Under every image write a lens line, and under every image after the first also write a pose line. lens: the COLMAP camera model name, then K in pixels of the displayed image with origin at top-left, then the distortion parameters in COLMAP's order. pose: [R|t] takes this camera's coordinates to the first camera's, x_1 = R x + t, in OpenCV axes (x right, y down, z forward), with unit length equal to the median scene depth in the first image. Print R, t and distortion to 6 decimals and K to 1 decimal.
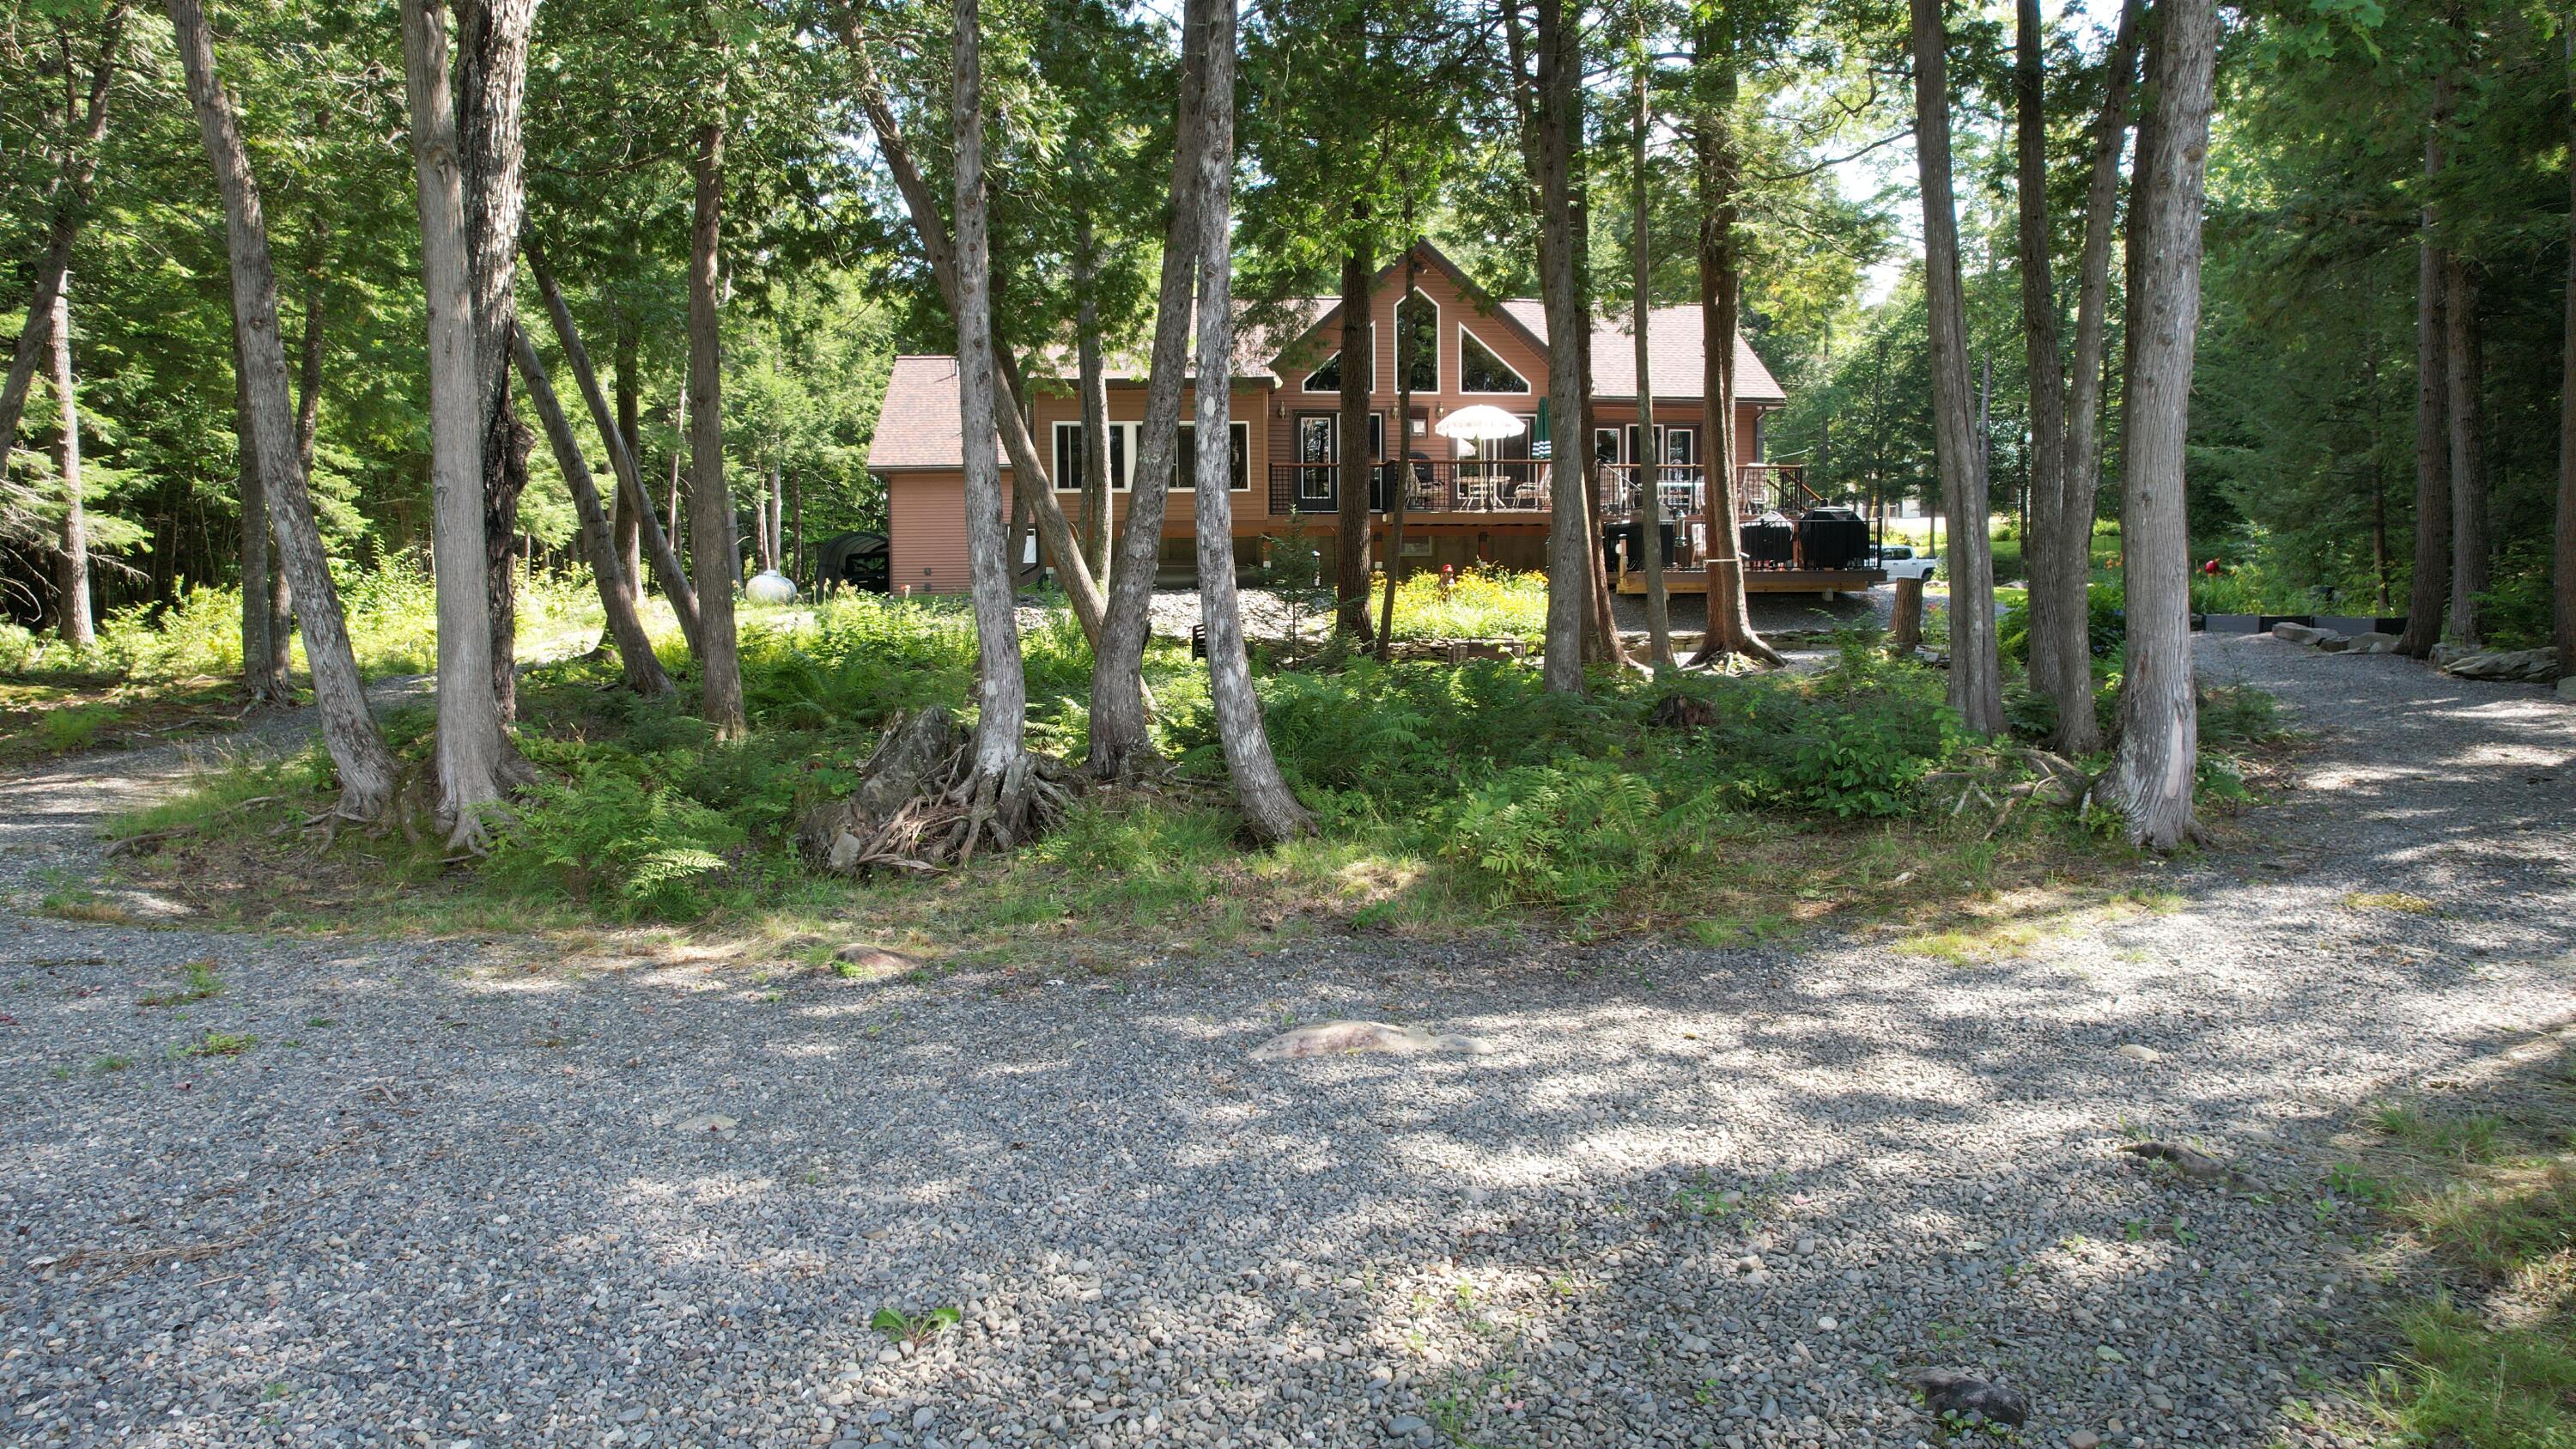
lens RADIAL K [[1628.1, 0, 1285.7], [0, 1628.1, 721.4], [0, 0, 1]] dist [-0.053045, 0.036027]
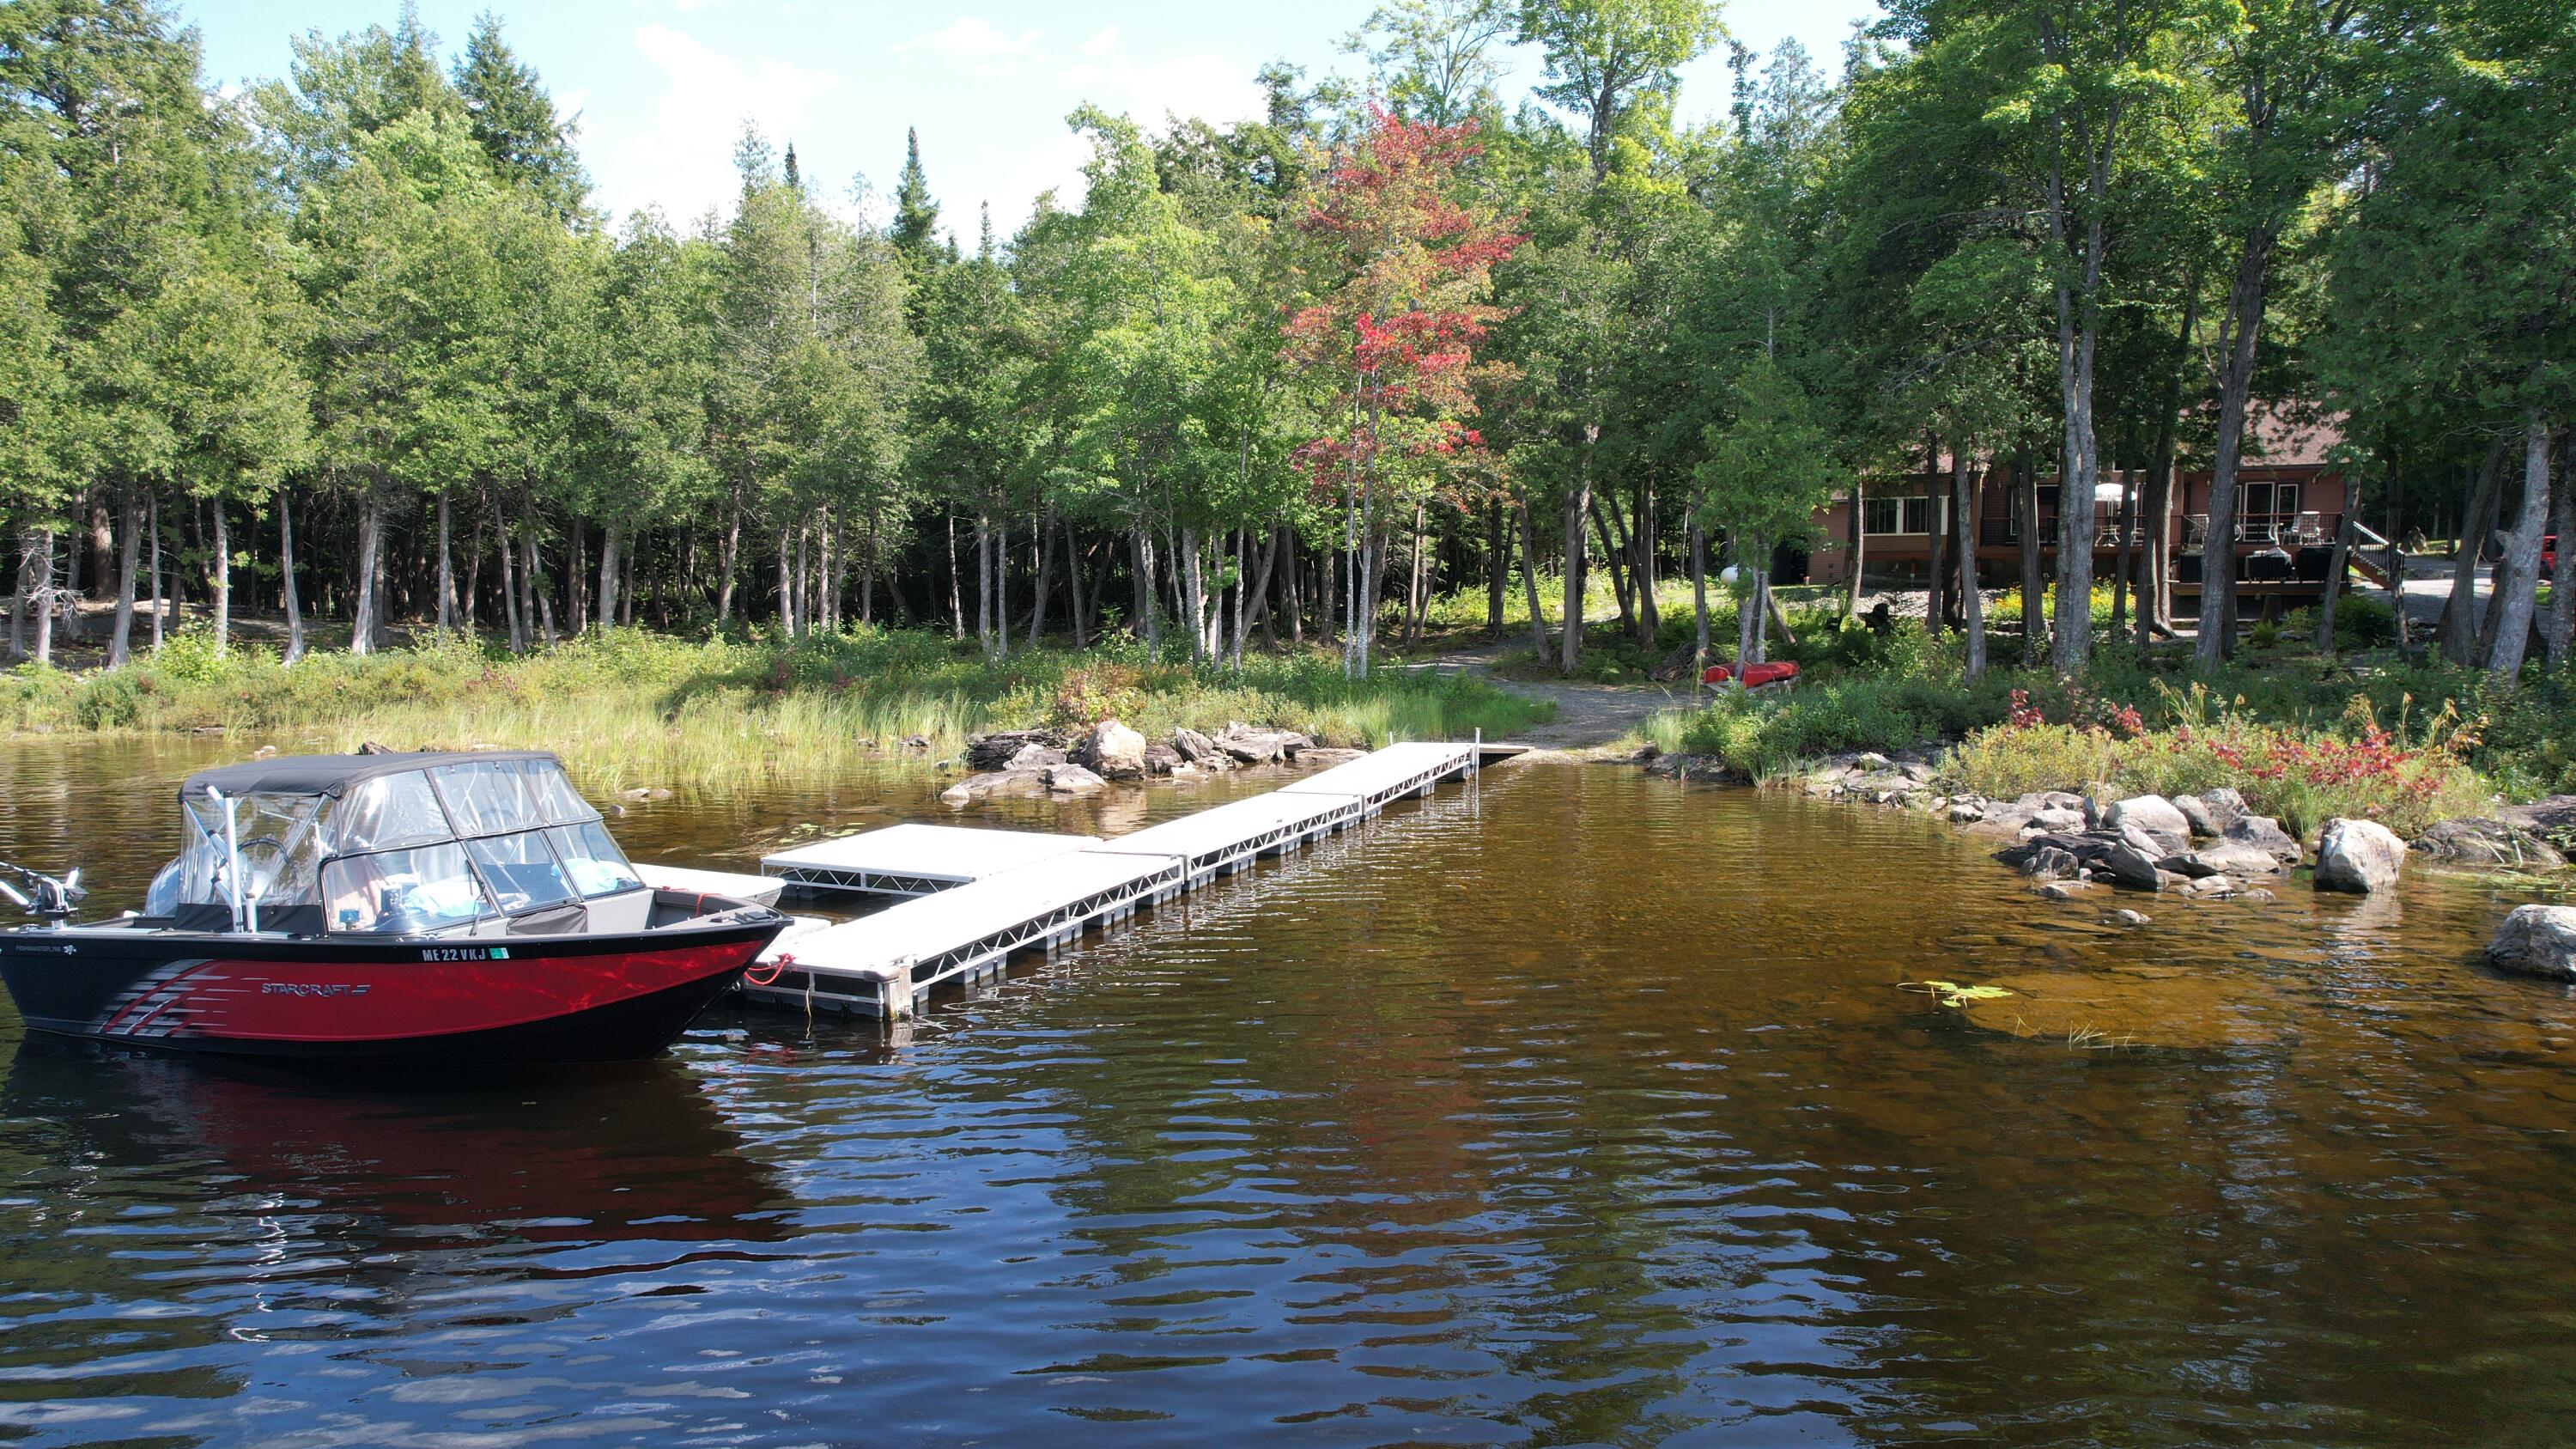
lens RADIAL K [[1628.1, 0, 1286.7], [0, 1628.1, 724.3], [0, 0, 1]] dist [-0.053045, 0.036027]
pose [[0.810523, 0.053082, -0.583296, 0.723751], [-0.030793, 0.998369, 0.048067, 0.017343], [0.584896, -0.020998, 0.810836, -1.510318]]
